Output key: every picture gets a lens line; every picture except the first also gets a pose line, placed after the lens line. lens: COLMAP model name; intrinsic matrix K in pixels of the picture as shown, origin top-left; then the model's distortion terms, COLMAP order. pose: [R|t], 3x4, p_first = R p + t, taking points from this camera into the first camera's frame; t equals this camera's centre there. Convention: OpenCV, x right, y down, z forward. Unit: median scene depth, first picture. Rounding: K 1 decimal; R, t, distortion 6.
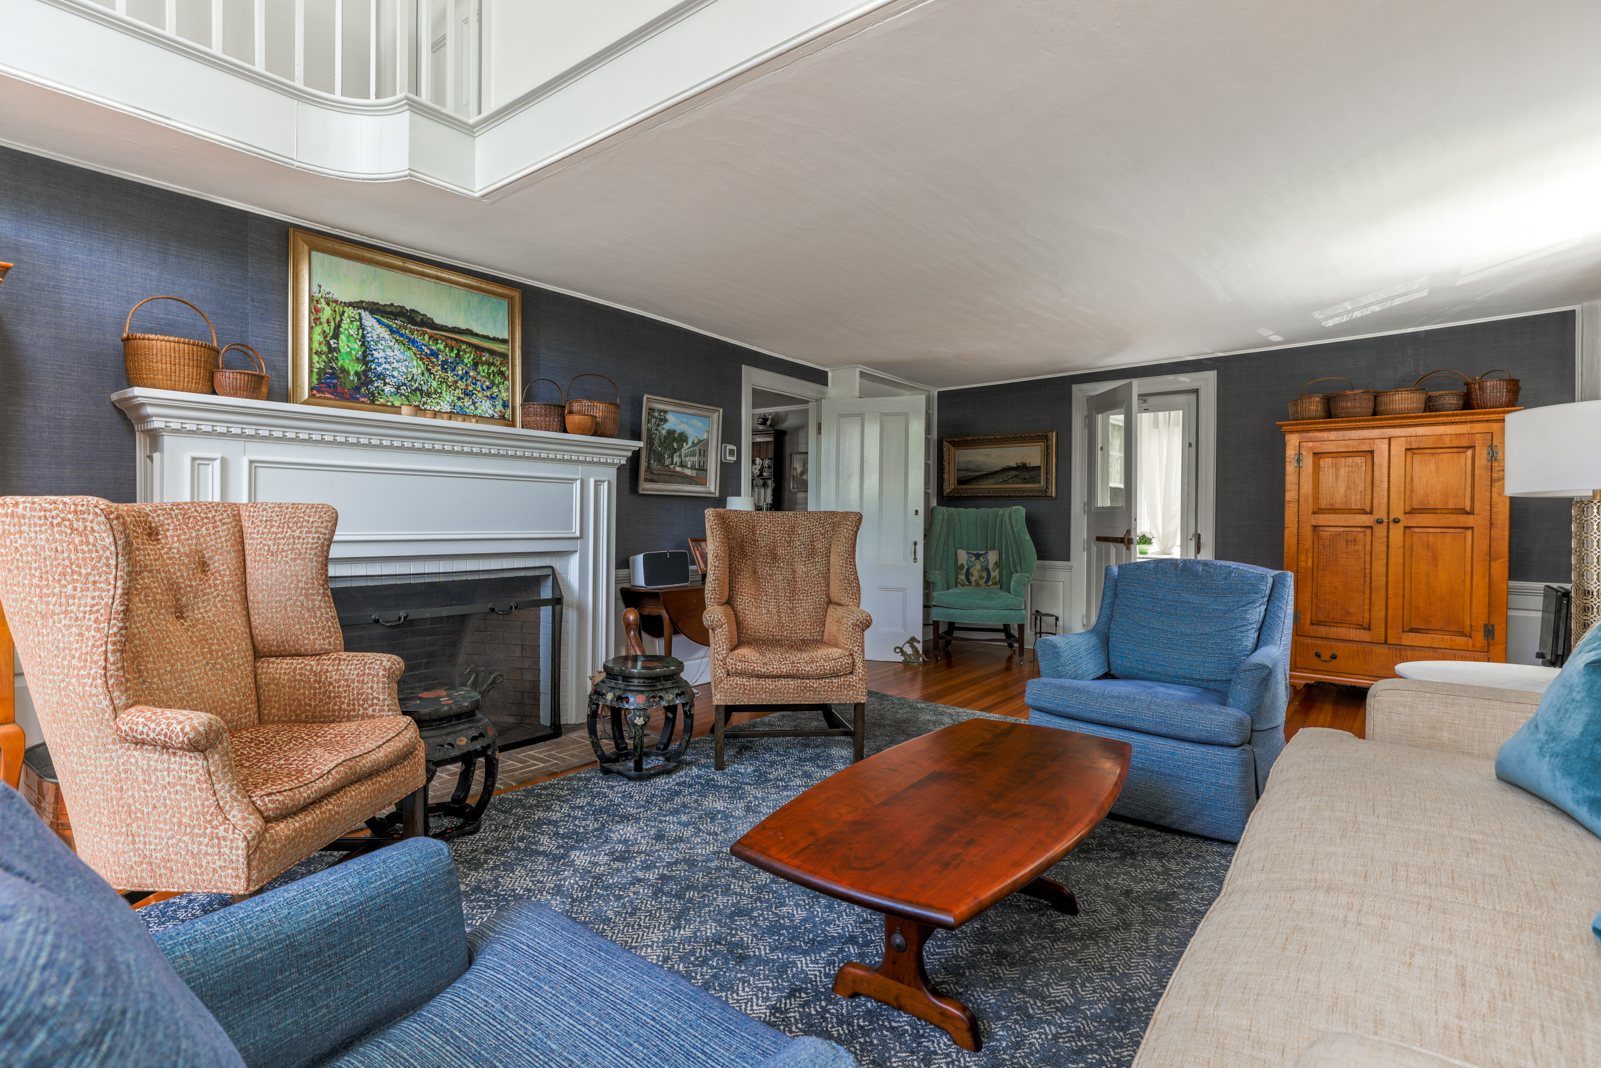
lens RADIAL K [[773.4, 0, 799.2], [0, 773.4, 526.3], [0, 0, 1]] dist [-0.004442, -0.000333]
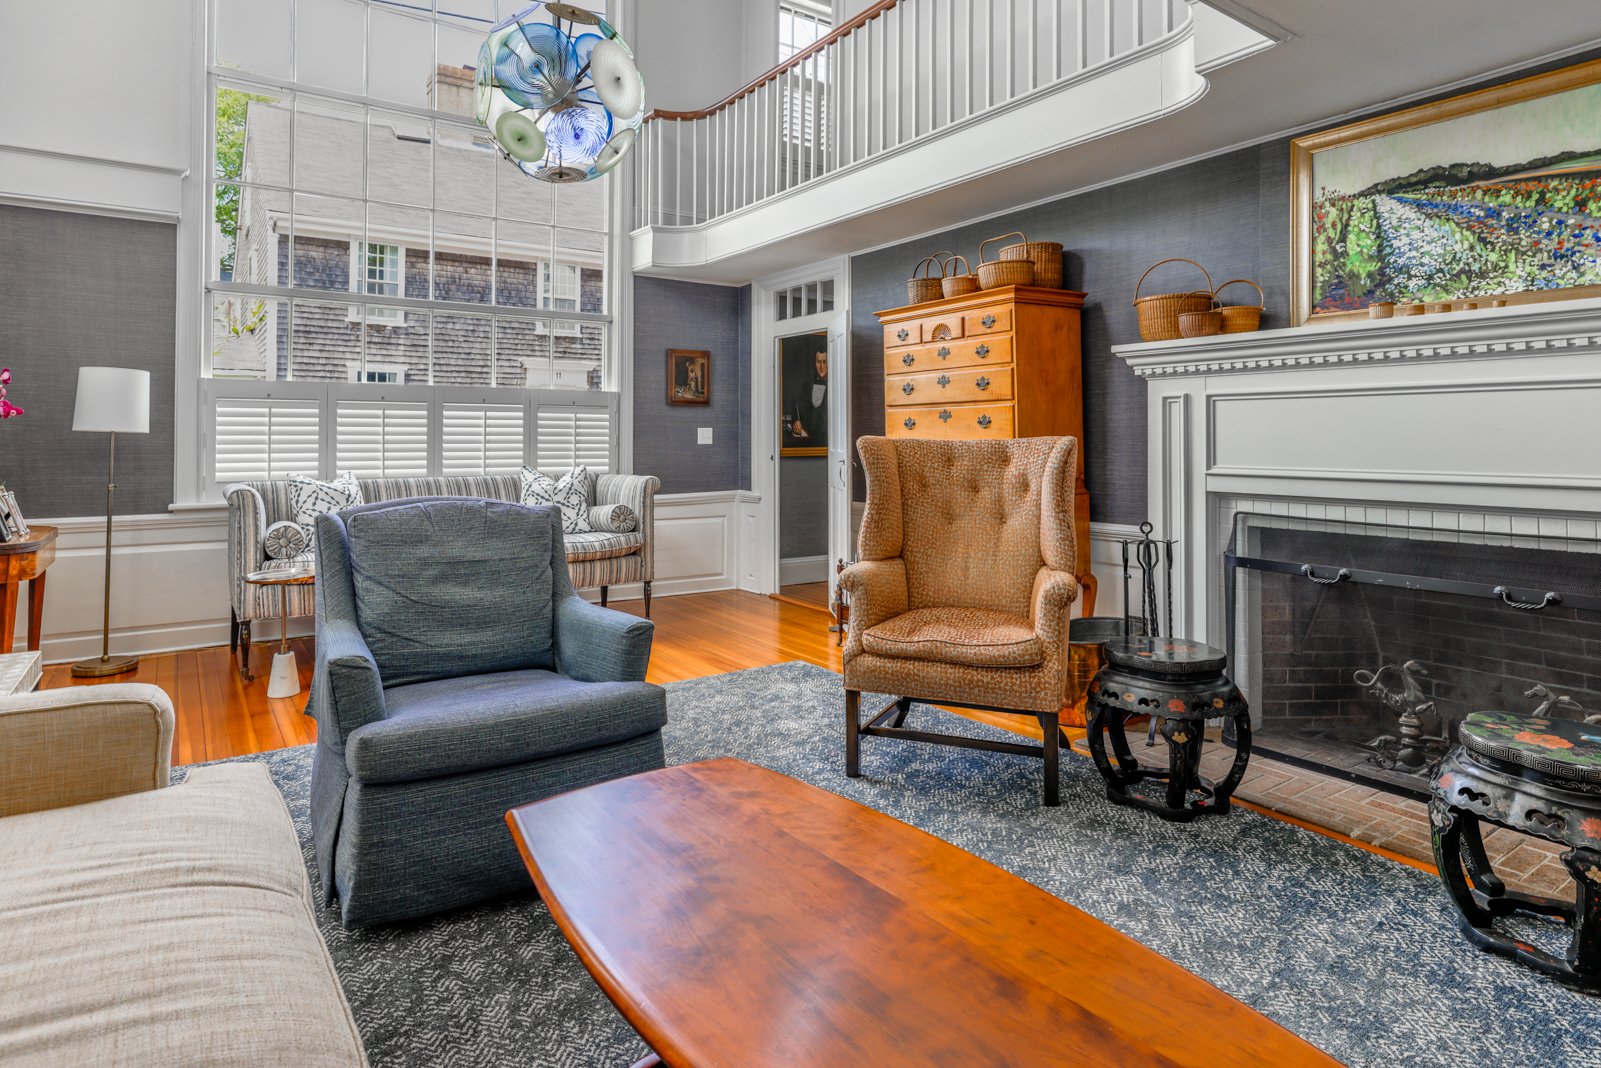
lens RADIAL K [[845.1, 0, 739.7], [0, 845.1, 426.9], [0, 0, 1]] dist [0.003640, 0.000063]
pose [[-0.309995, -0.027169, -0.950350, 0.488009], [-0.017232, 0.999588, -0.022955, -0.004889], [0.950582, 0.009261, -0.310336, 0.653899]]
